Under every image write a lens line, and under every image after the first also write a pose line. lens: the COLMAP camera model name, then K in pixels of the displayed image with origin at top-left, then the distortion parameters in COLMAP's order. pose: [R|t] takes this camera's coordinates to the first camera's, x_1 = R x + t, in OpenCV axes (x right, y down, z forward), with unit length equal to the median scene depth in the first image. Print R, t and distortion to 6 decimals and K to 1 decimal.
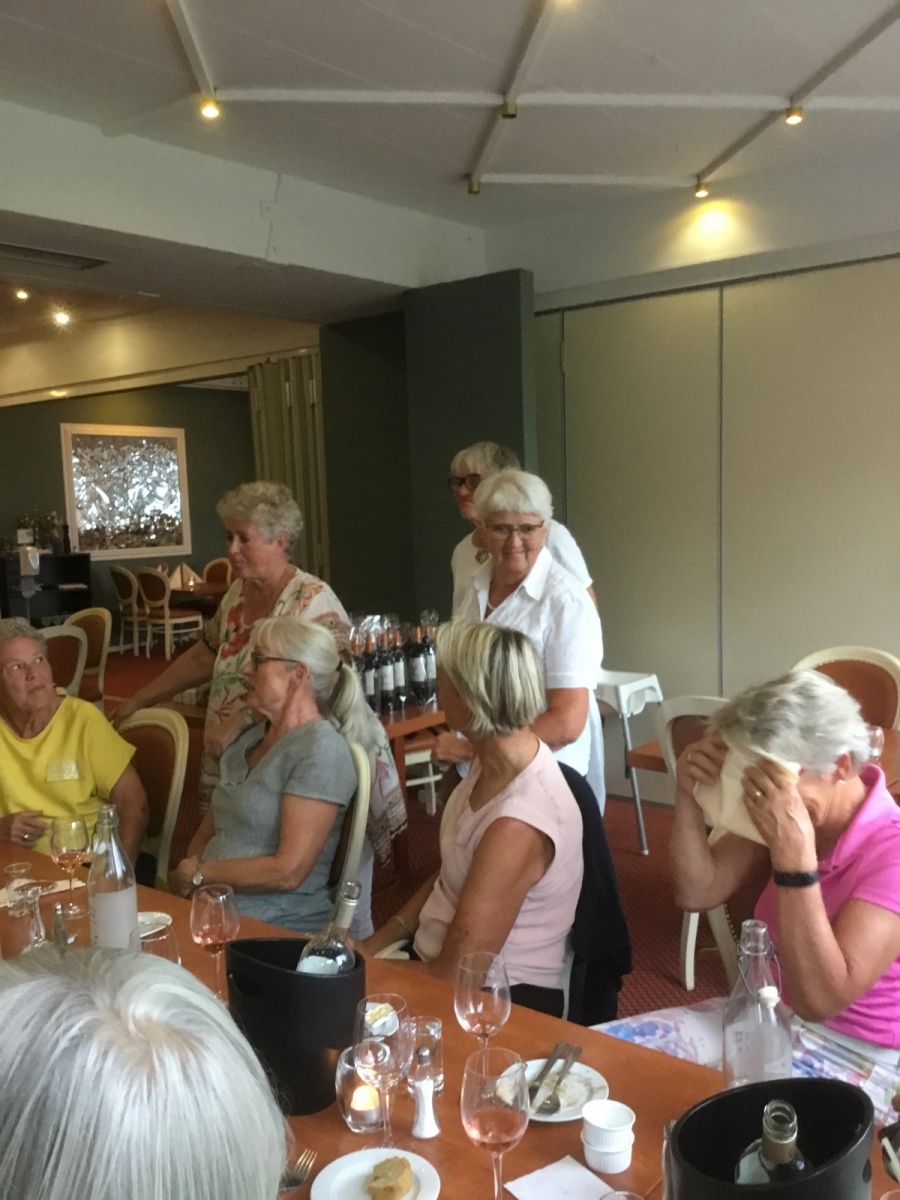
lens RADIAL K [[1083.5, 0, 450.2], [0, 1083.5, 601.0], [0, 0, 1]] dist [0.038295, -0.020762]
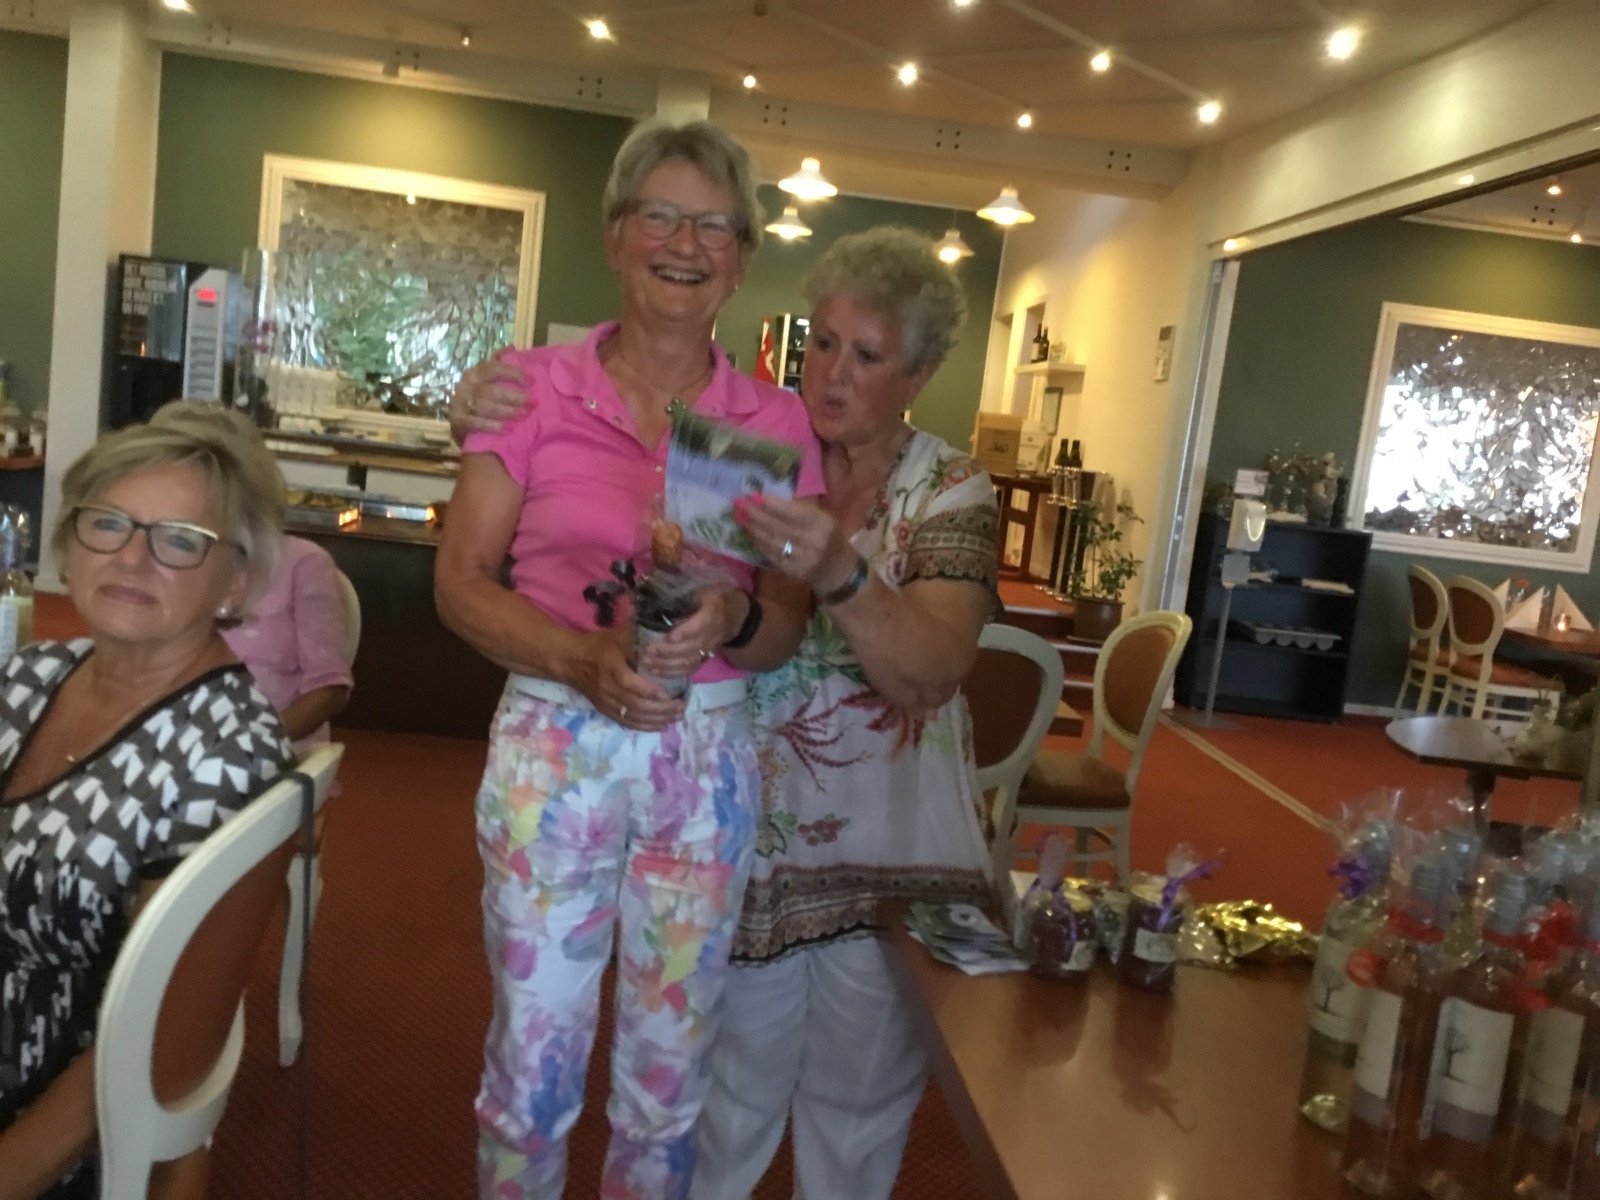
lens RADIAL K [[1444.6, 0, 797.7], [0, 1444.6, 607.7], [0, 0, 1]] dist [0.038295, -0.020762]
pose [[0.680592, 0.200674, -0.704645, -0.000052], [-0.204115, 0.975615, 0.080695, -0.007172], [0.703656, 0.088908, 0.704957, 0.270643]]
